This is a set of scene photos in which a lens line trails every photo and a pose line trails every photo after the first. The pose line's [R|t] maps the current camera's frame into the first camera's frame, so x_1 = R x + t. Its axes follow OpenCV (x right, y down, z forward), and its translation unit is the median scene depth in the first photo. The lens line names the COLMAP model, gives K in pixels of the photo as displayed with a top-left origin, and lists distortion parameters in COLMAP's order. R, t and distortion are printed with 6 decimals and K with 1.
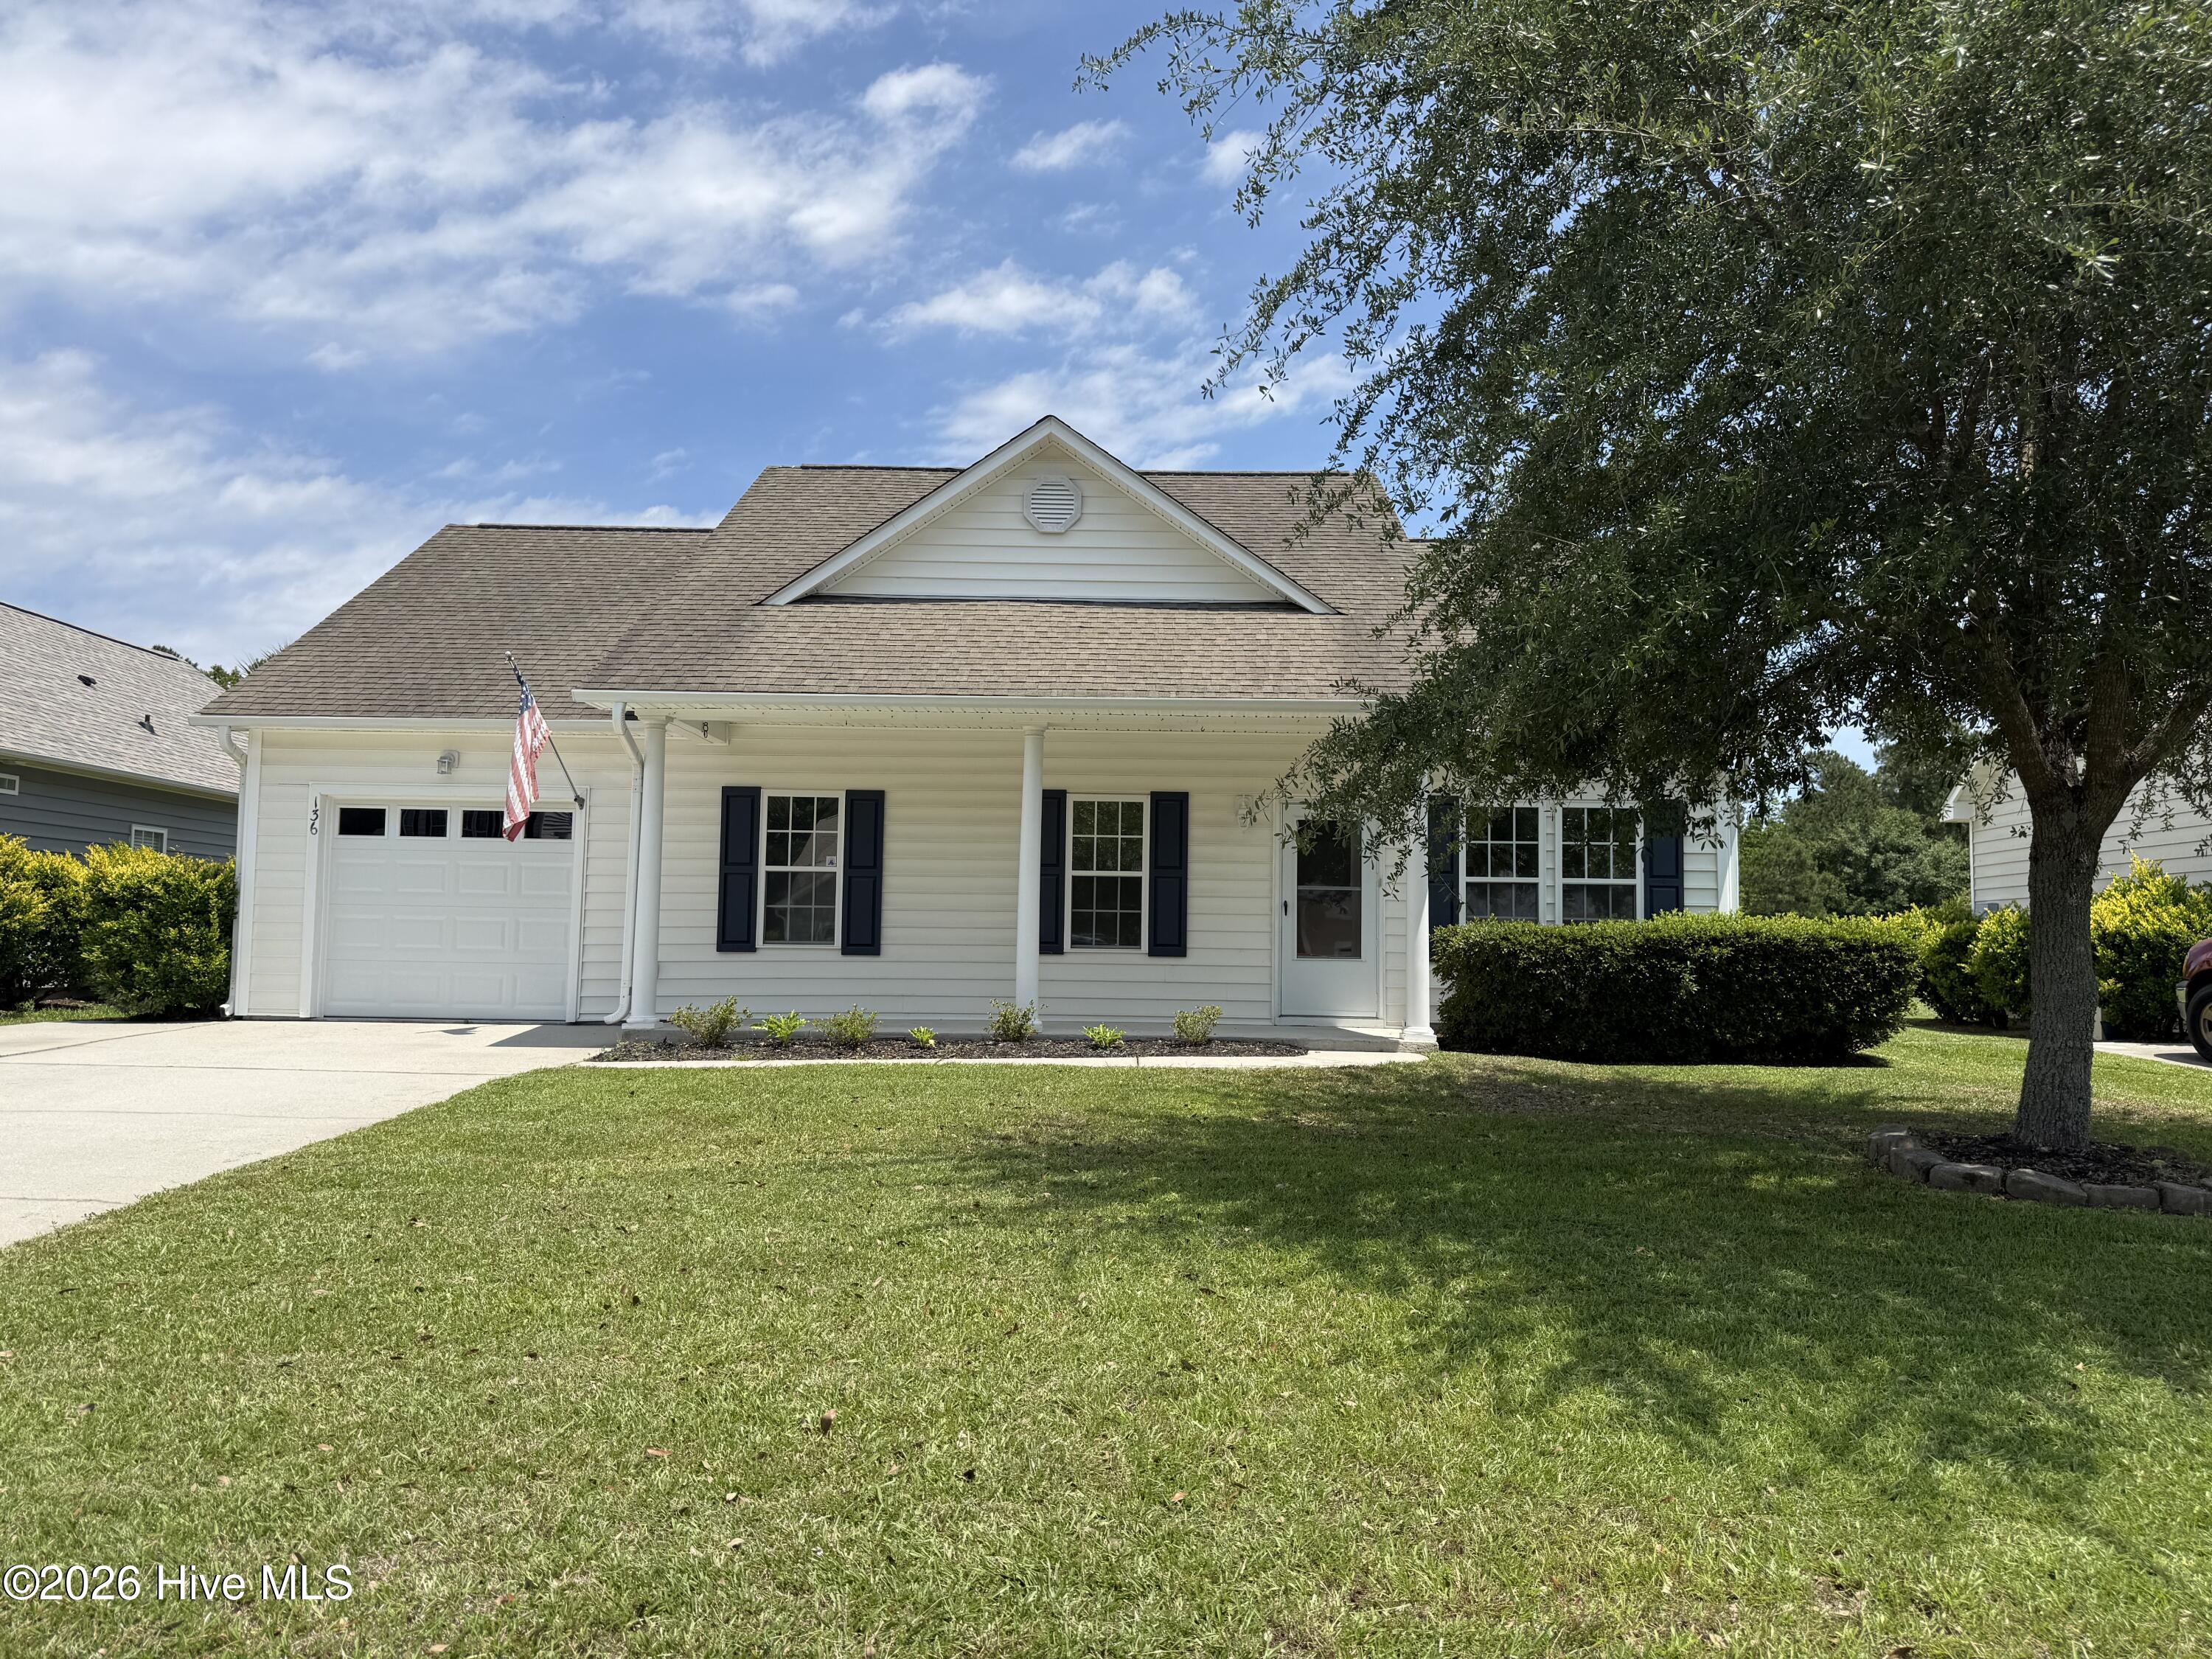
lens RADIAL K [[1599.3, 0, 1100.5], [0, 1599.3, 835.6], [0, 0, 1]] dist [0.101096, -0.161062]
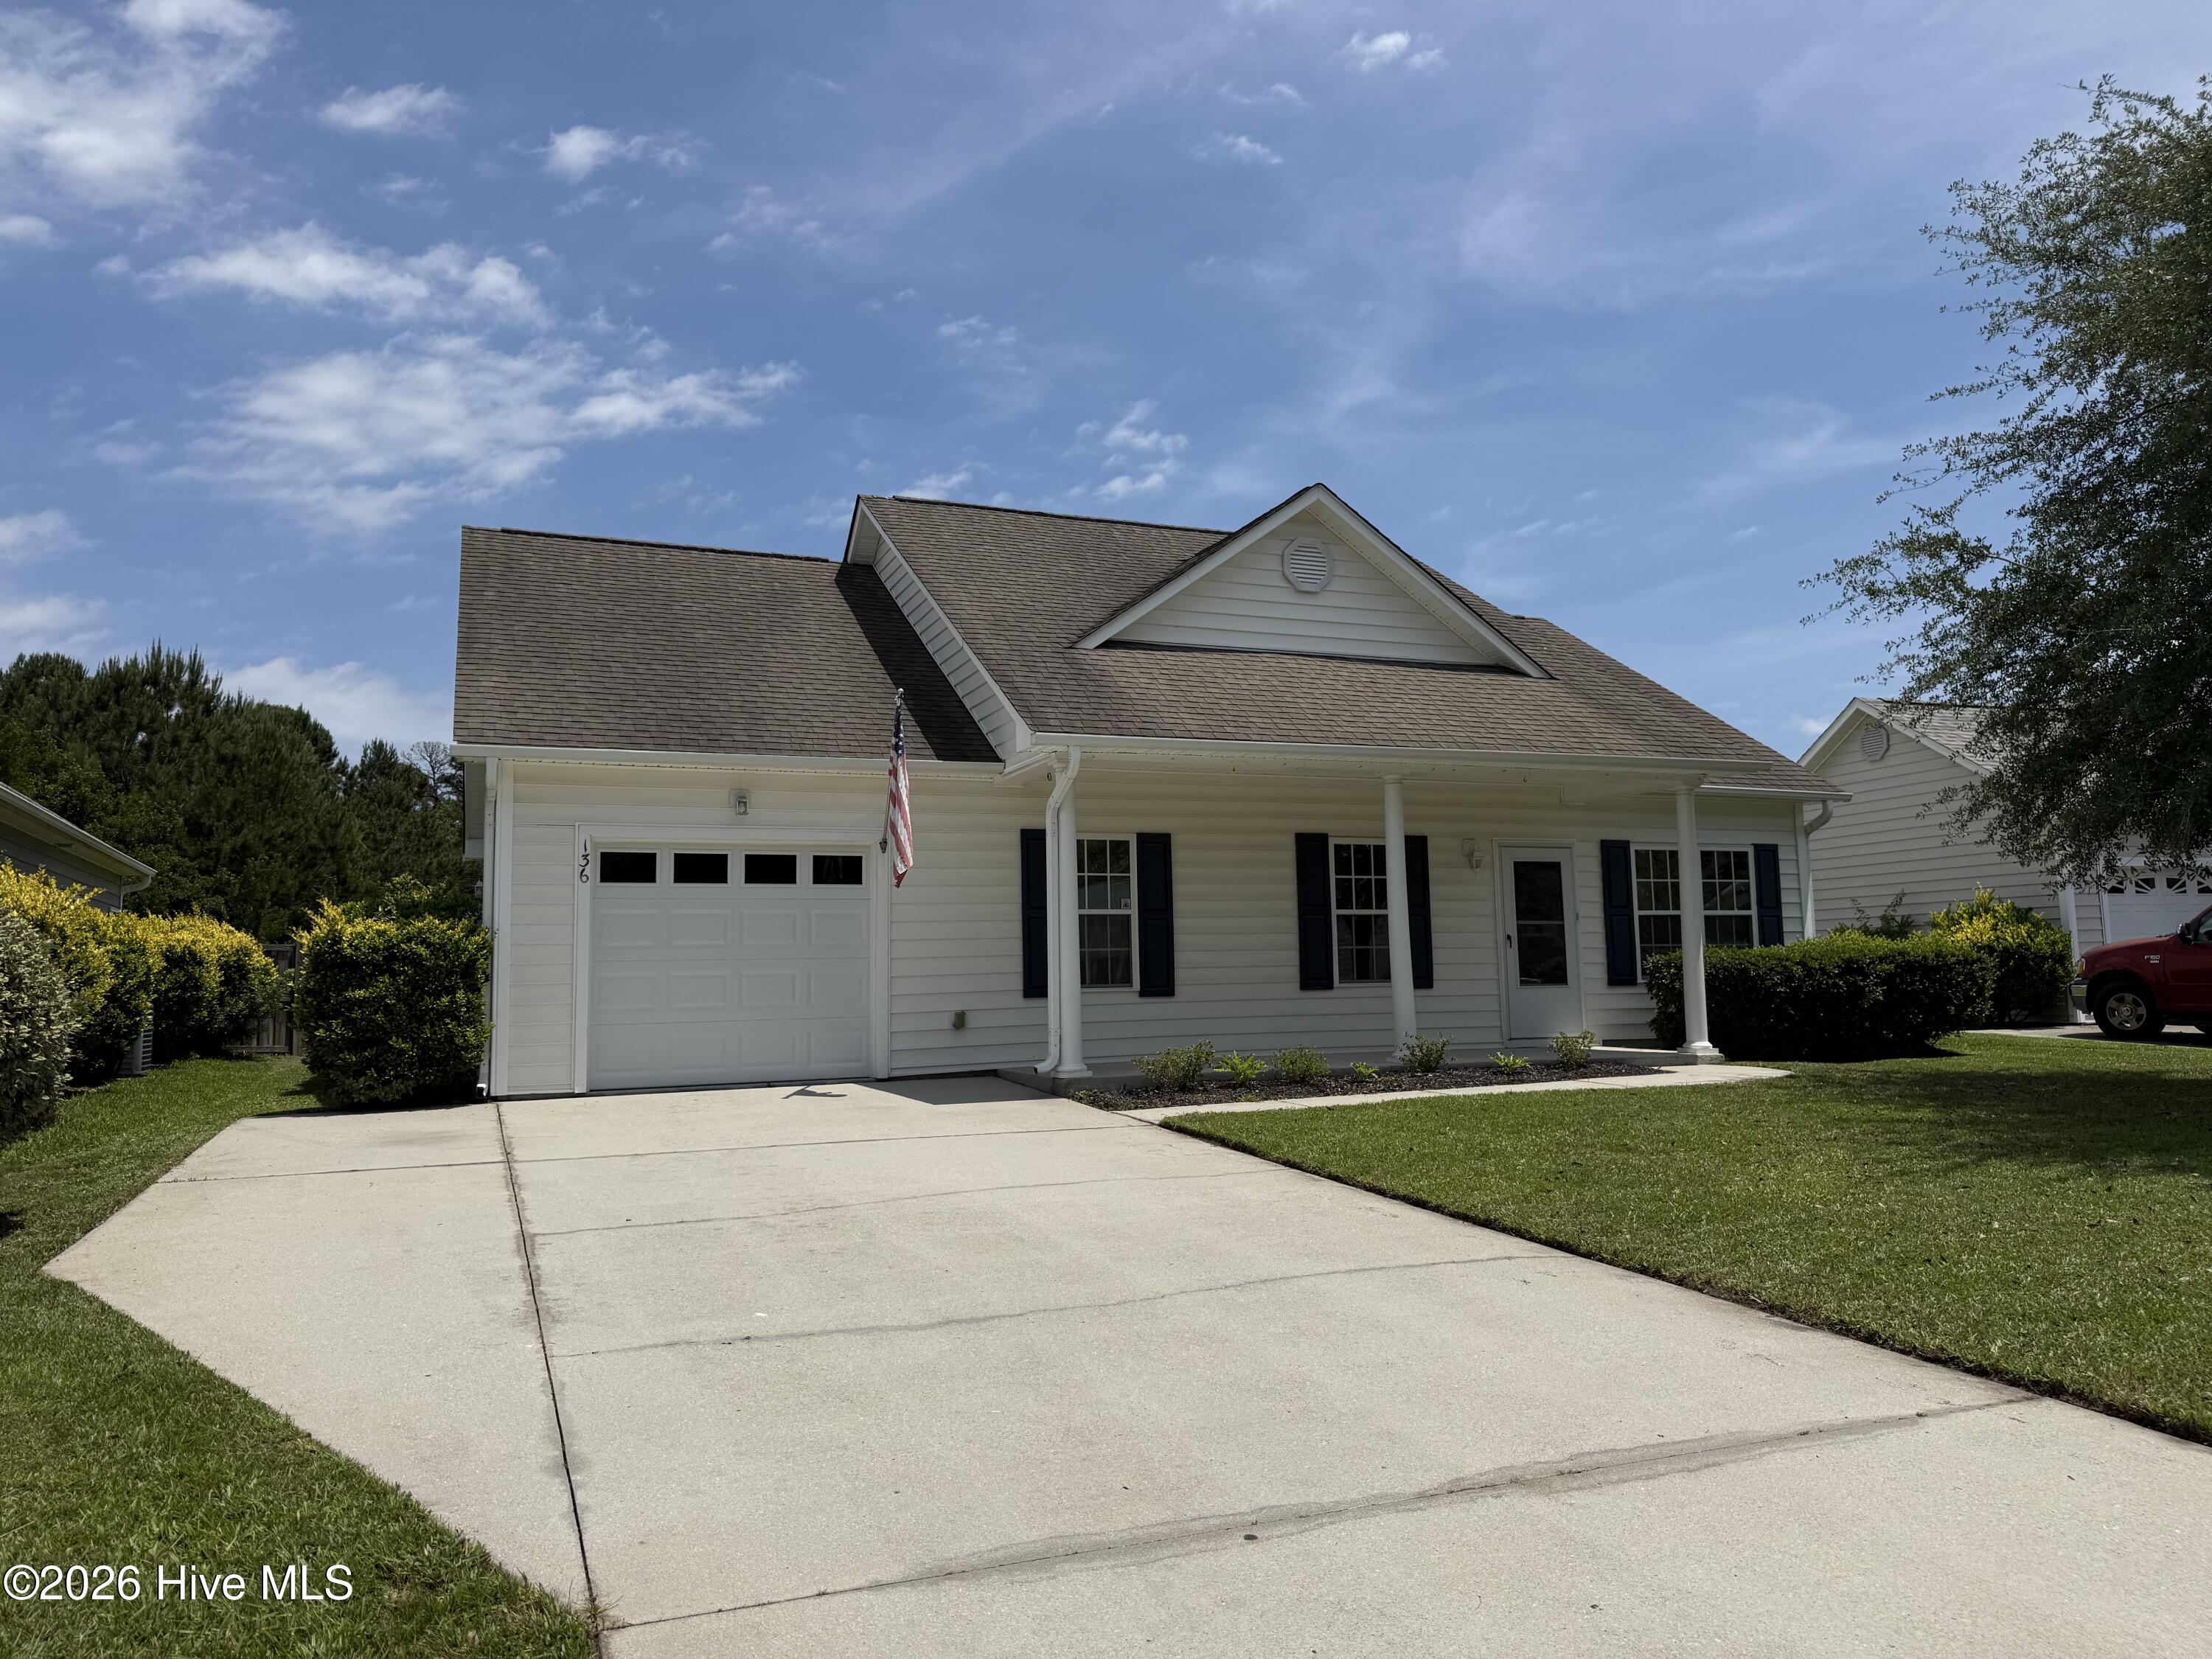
lens RADIAL K [[1637.1, 0, 1160.2], [0, 1637.1, 820.9], [0, 0, 1]] dist [0.120564, -0.189070]
pose [[0.914128, 0.006417, 0.405375, -0.573799], [0.006101, 0.999544, -0.029580, -0.005743], [-0.405380, 0.029513, 0.913672, 0.054100]]
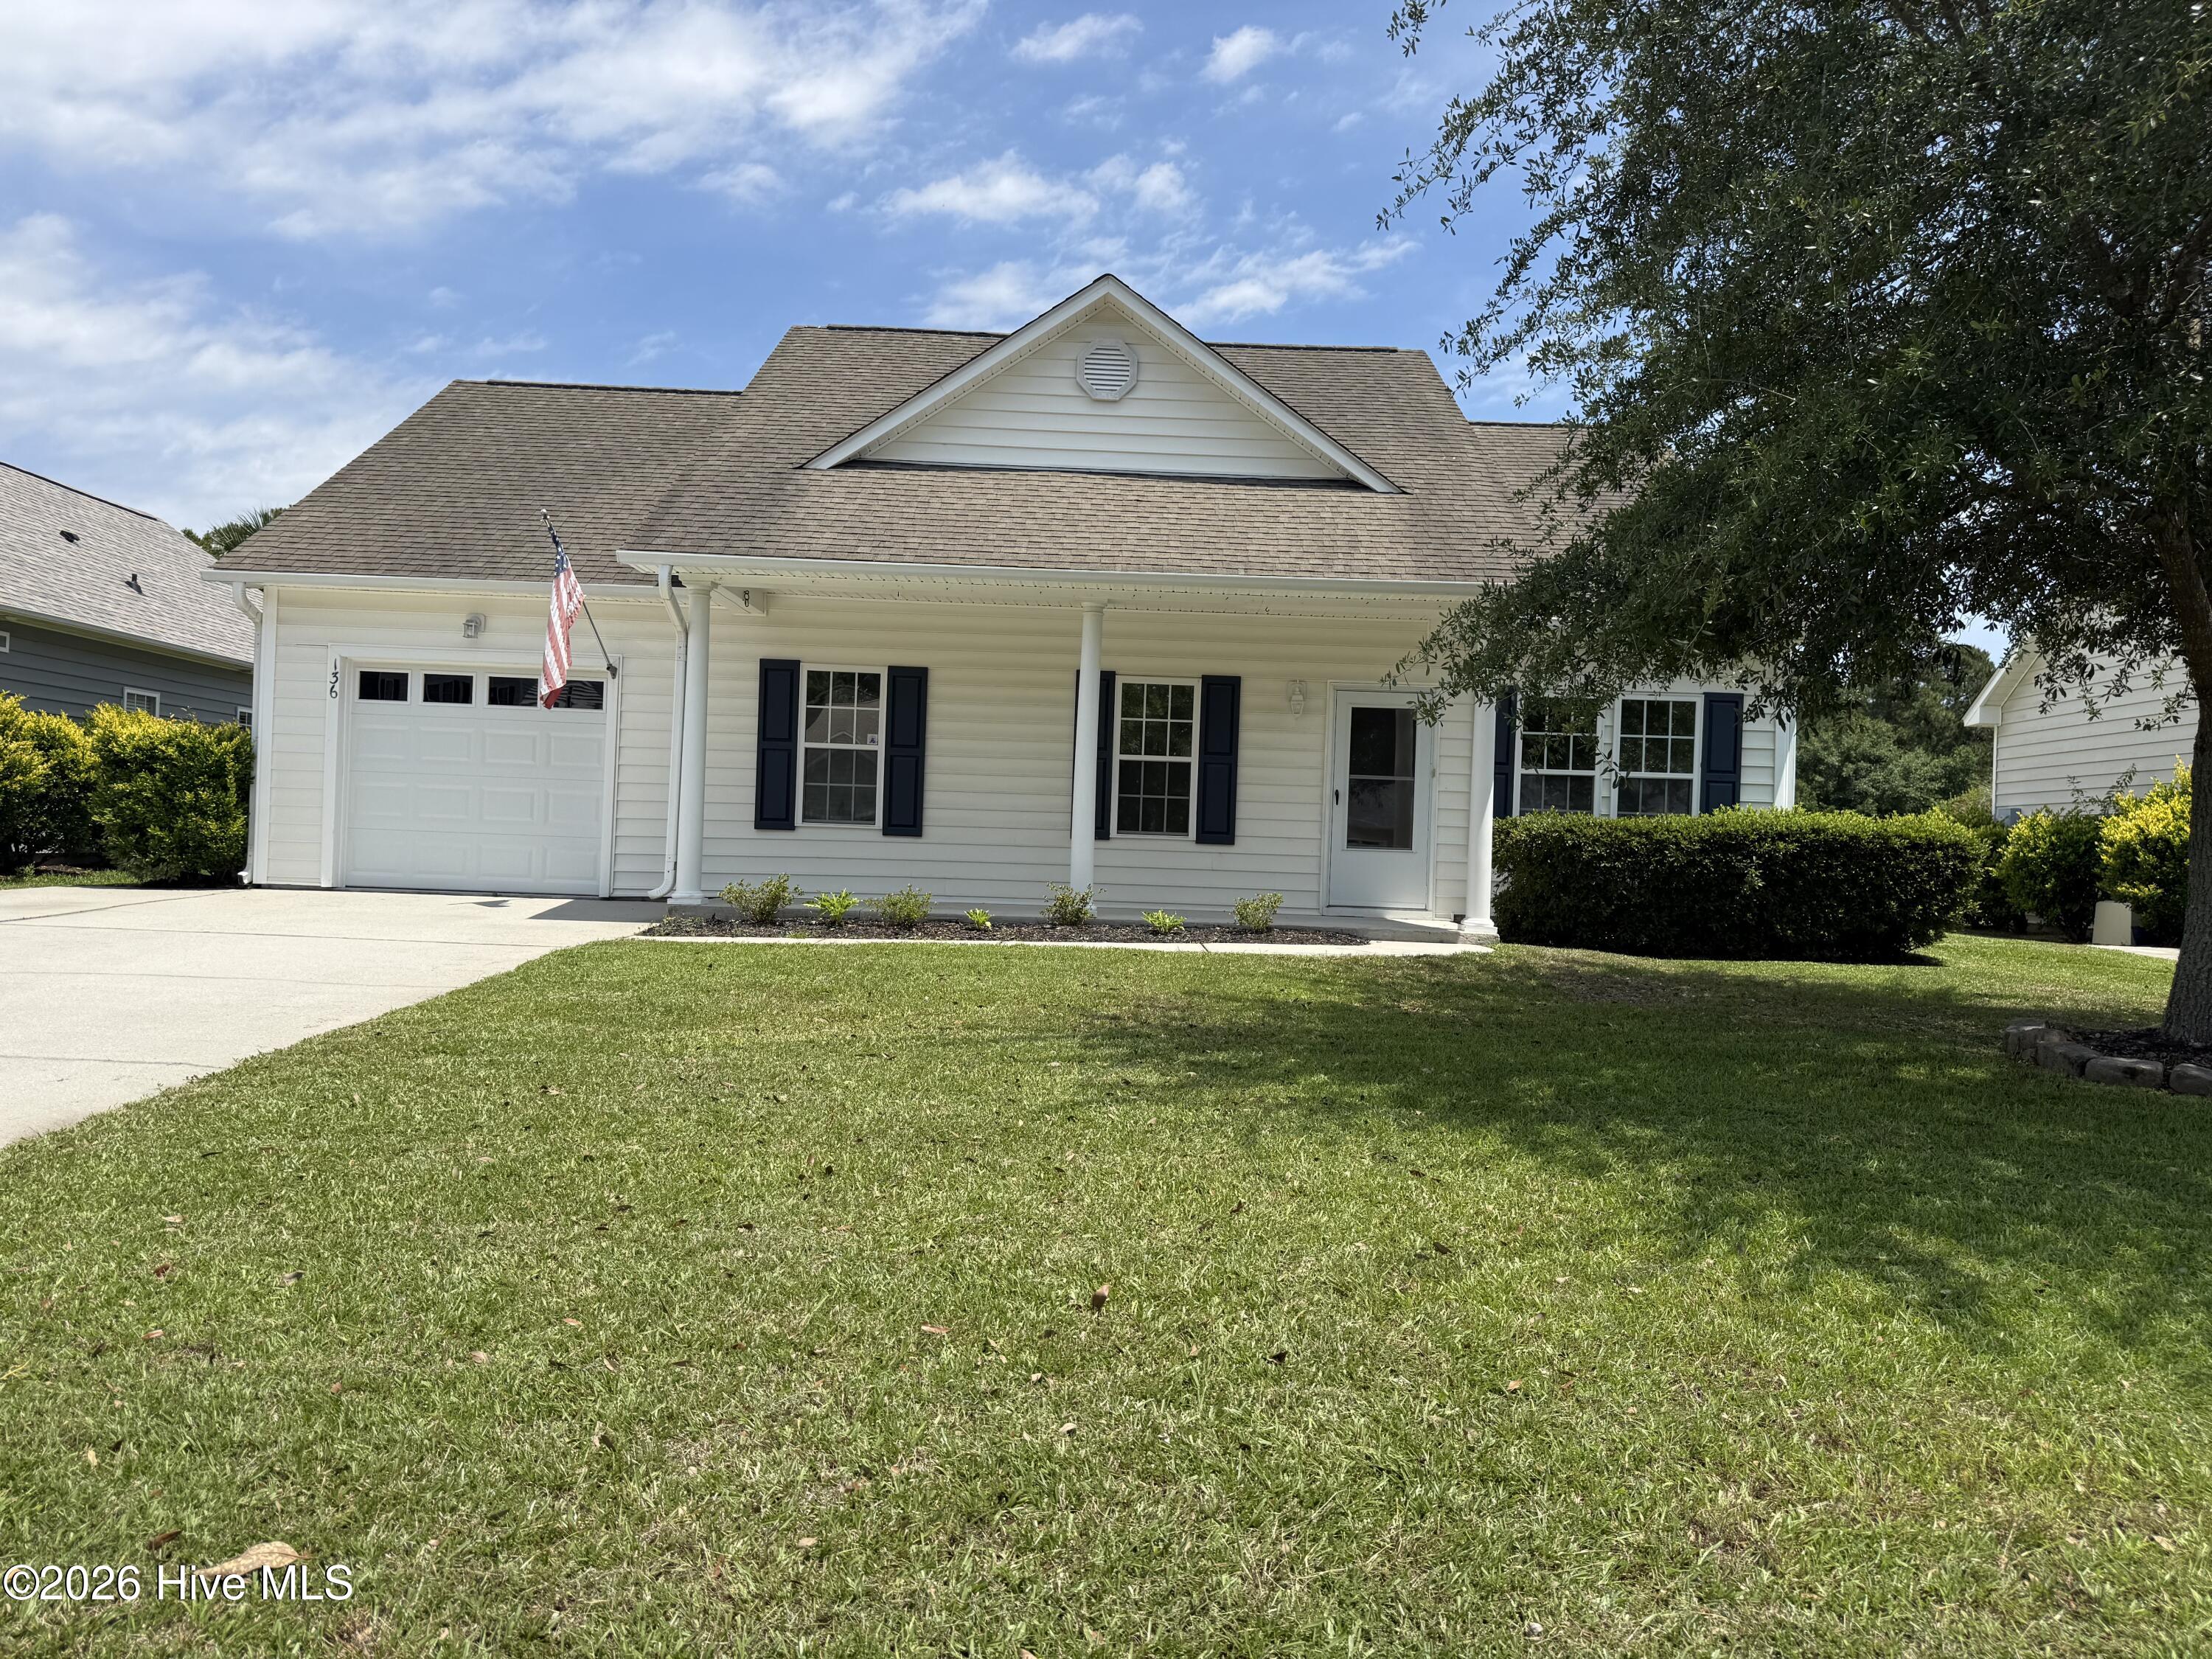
lens RADIAL K [[1595.7, 0, 1099.3], [0, 1595.7, 841.5], [0, 0, 1]] dist [0.093077, -0.142898]
pose [[0.999401, 0.020006, 0.028256, -0.057543], [-0.021864, 0.997508, 0.067081, 0.010089], [-0.026843, -0.067659, 0.997347, 0.025970]]
